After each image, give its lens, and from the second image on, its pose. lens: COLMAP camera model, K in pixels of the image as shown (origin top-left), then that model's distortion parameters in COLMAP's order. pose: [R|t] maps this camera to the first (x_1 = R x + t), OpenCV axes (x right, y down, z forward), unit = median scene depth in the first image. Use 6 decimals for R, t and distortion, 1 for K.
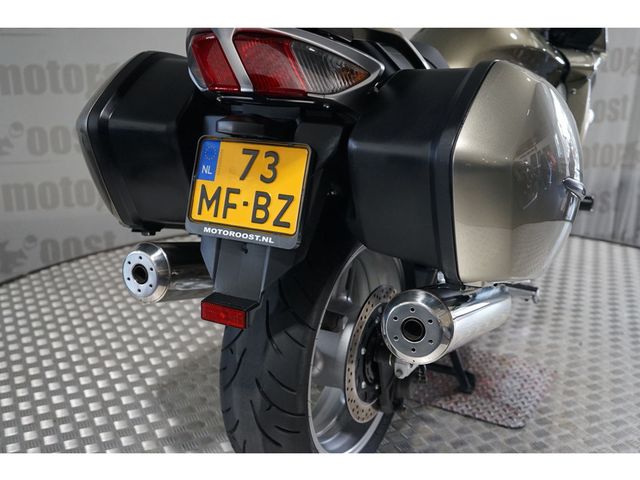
lens RADIAL K [[700.6, 0, 317.5], [0, 700.6, 244.1], [0, 0, 1]] dist [0.020679, 0.000000]
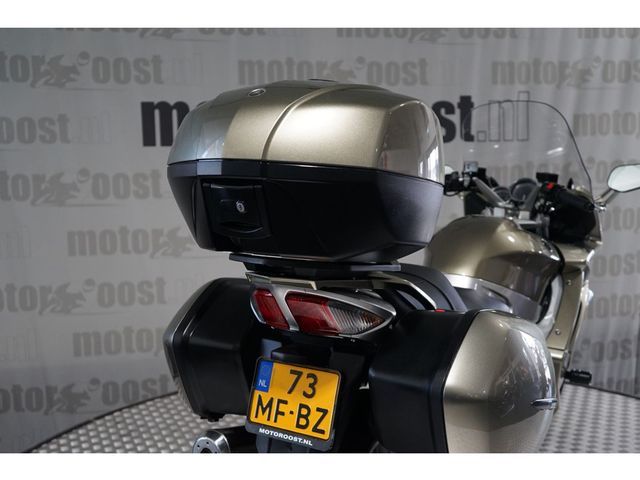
lens RADIAL K [[700.6, 0, 324.0], [0, 700.6, 256.6], [0, 0, 1]] dist [0.020679, 0.000000]
pose [[0.998805, 0.007826, -0.048246, 0.018497], [-0.014604, 0.989790, -0.141783, -0.148923], [0.046644, 0.142318, 0.988721, -0.319509]]
